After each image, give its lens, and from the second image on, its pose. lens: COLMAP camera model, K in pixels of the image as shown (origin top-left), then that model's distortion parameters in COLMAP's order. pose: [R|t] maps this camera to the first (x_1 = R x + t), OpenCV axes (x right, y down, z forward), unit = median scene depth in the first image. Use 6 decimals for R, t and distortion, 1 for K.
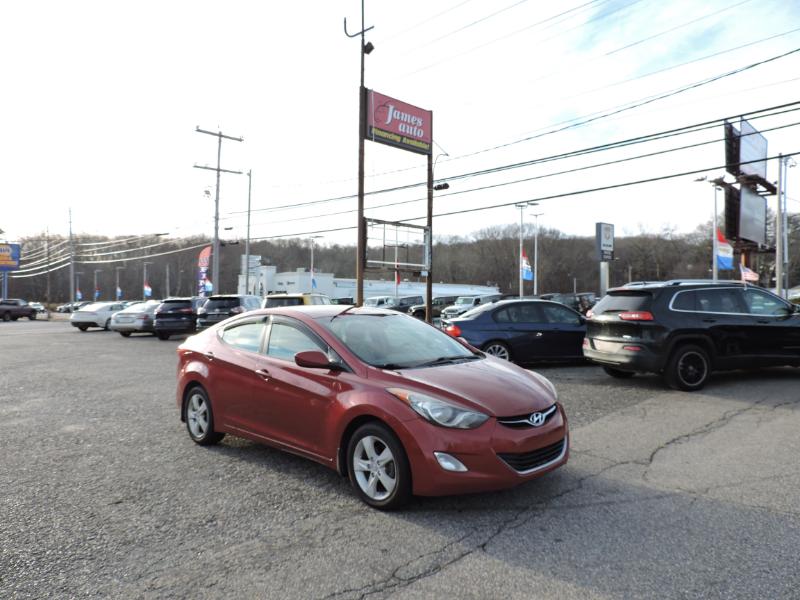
lens RADIAL K [[575.3, 0, 399.9], [0, 575.3, 302.2], [0, 0, 1]] dist [-0.011375, -0.003456]
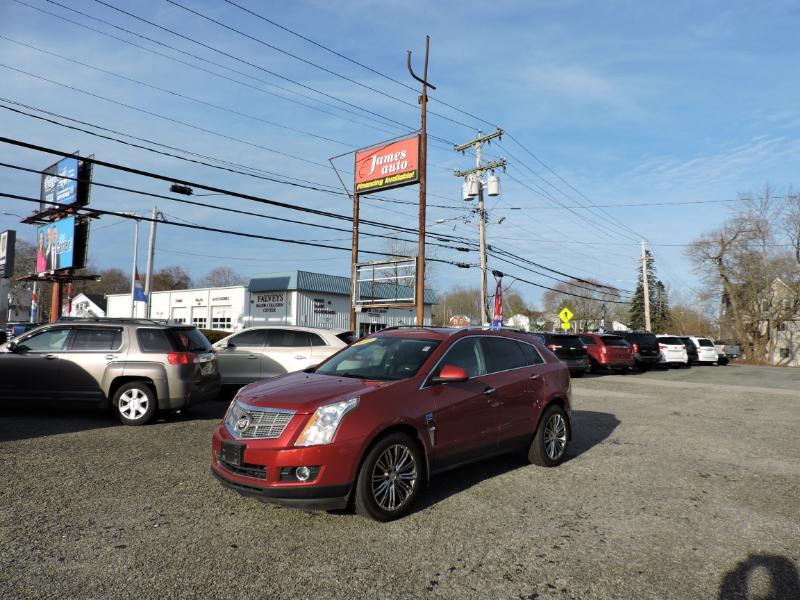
lens RADIAL K [[580.2, 0, 400.8], [0, 580.2, 301.5], [0, 0, 1]] dist [-0.010110, 0.002435]
pose [[0.058292, -0.043549, -0.997349, 1.059119], [0.002370, 0.999051, -0.043484, -0.020086], [0.998297, 0.000171, 0.058340, 0.983451]]
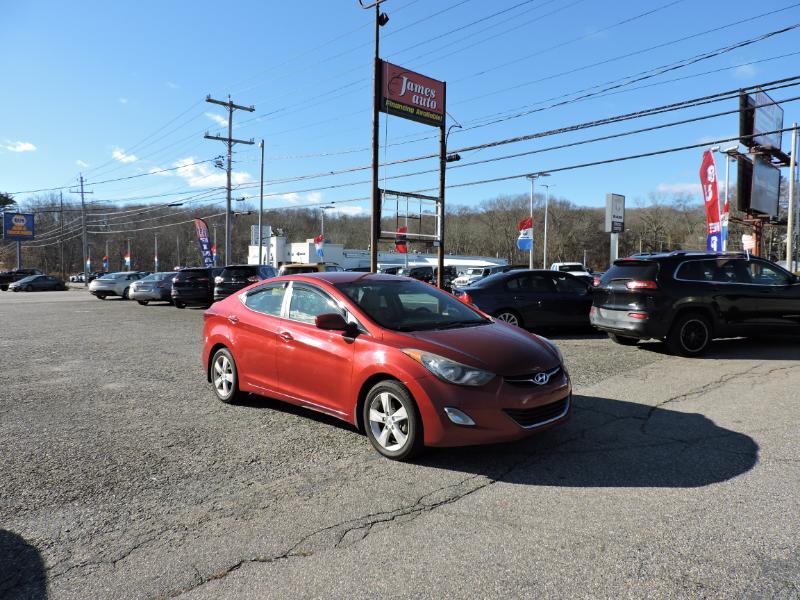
lens RADIAL K [[578.1, 0, 400.8], [0, 578.1, 301.9], [0, 0, 1]] dist [-0.012568, 0.002948]
pose [[0.999908, 0.004507, -0.012775, -0.007572], [-0.003876, 0.998793, 0.048966, 0.002772], [0.012980, -0.048912, 0.998719, -0.033122]]
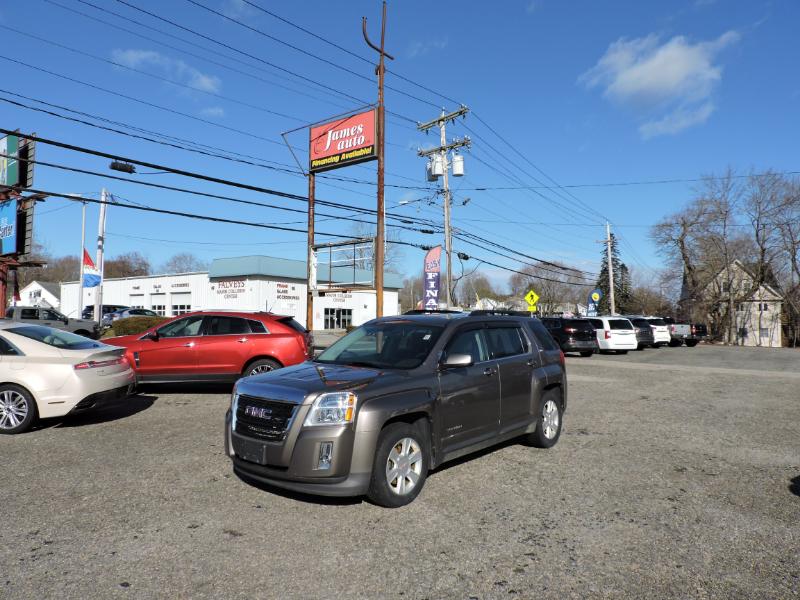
lens RADIAL K [[578.1, 0, 400.8], [0, 578.1, 301.9], [0, 0, 1]] dist [-0.012568, 0.002948]
pose [[0.111527, -0.018182, -0.993595, 1.005072], [0.015020, 0.999749, -0.016609, -0.019305], [0.993648, -0.013071, 0.111772, 1.003743]]
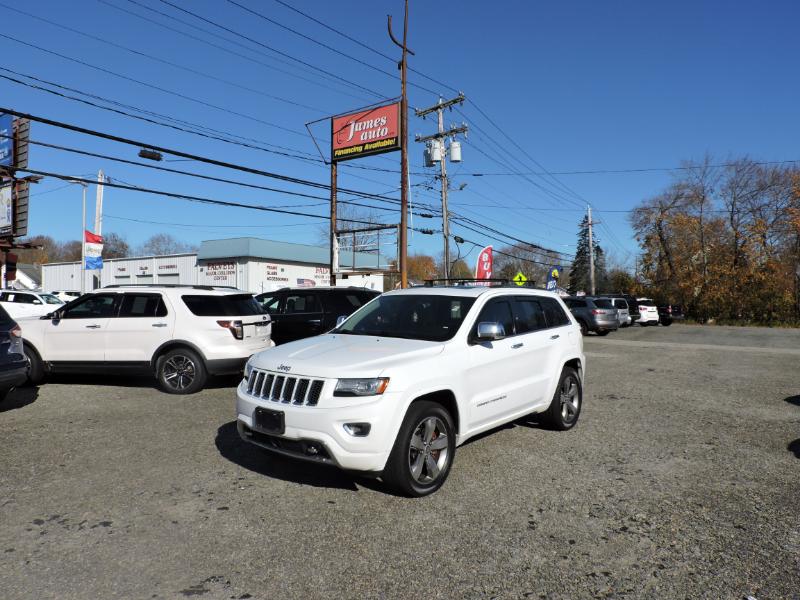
lens RADIAL K [[582.5, 0, 399.8], [0, 582.5, 298.3], [0, 0, 1]] dist [-0.006790, 0.001307]
pose [[0.159480, 0.007556, -0.987172, 1.070588], [0.016920, 0.999803, 0.010386, -0.021447], [0.987056, -0.018360, 0.159320, 0.904992]]
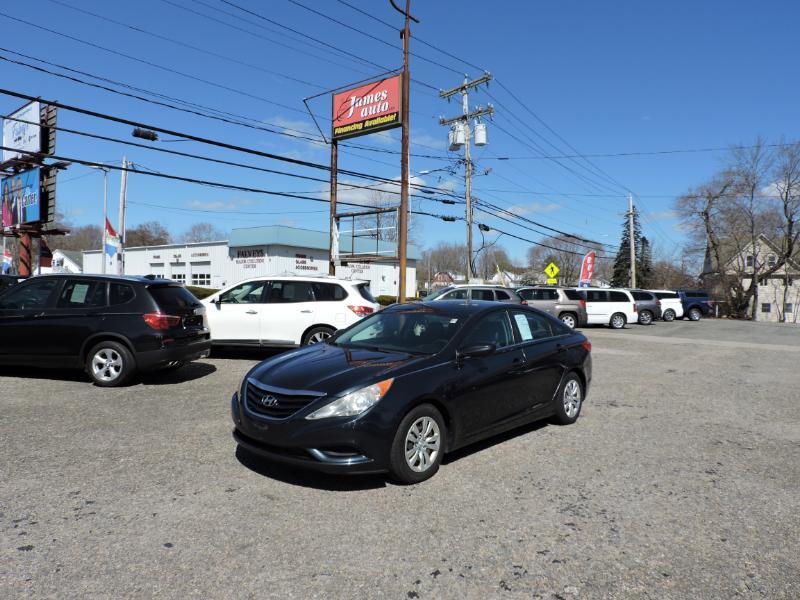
lens RADIAL K [[577.4, 0, 400.3], [0, 577.4, 299.7], [0, 0, 1]] dist [-0.009003, -0.004328]
pose [[0.083493, 0.027732, -0.996122, 0.997905], [0.005177, 0.999587, 0.028262, -0.016646], [0.996495, -0.007516, 0.083315, 0.992612]]
